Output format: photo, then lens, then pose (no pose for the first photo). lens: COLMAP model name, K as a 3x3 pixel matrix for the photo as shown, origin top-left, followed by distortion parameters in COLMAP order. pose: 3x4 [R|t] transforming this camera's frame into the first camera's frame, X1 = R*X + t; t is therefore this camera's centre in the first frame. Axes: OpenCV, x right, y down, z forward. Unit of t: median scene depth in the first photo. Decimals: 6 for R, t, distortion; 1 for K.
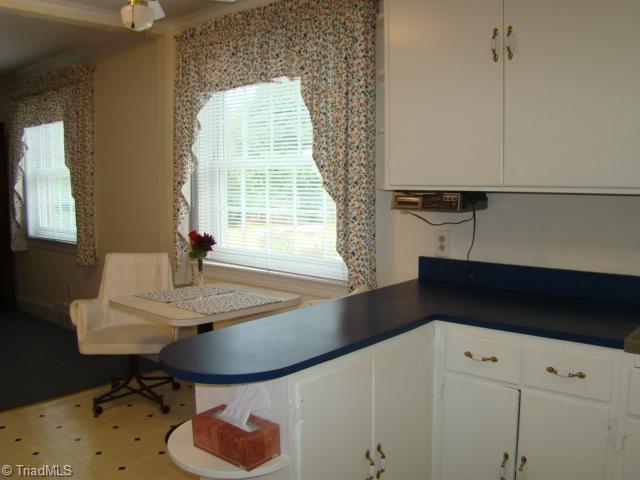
lens RADIAL K [[599.1, 0, 320.1], [0, 599.1, 237.1], [0, 0, 1]] dist [-0.126455, 0.000000]
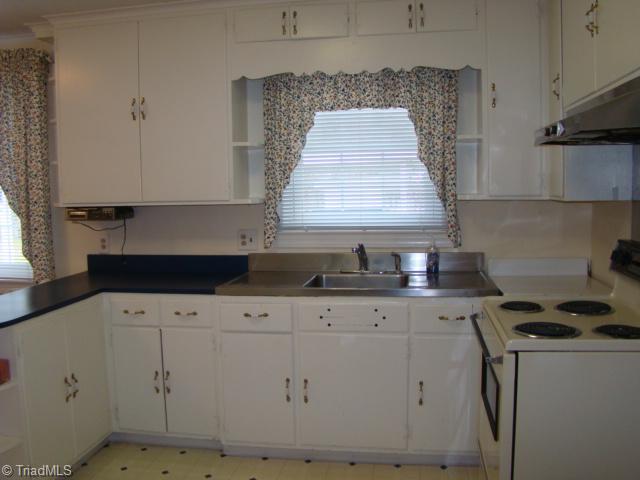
lens RADIAL K [[599.1, 0, 317.8], [0, 599.1, 240.4], [0, 0, 1]] dist [-0.126455, 0.000000]
pose [[0.850547, -0.055175, 0.522997, -0.086570], [0.061588, 0.998088, 0.005135, 0.025272], [-0.522280, 0.027843, 0.852319, -0.421268]]
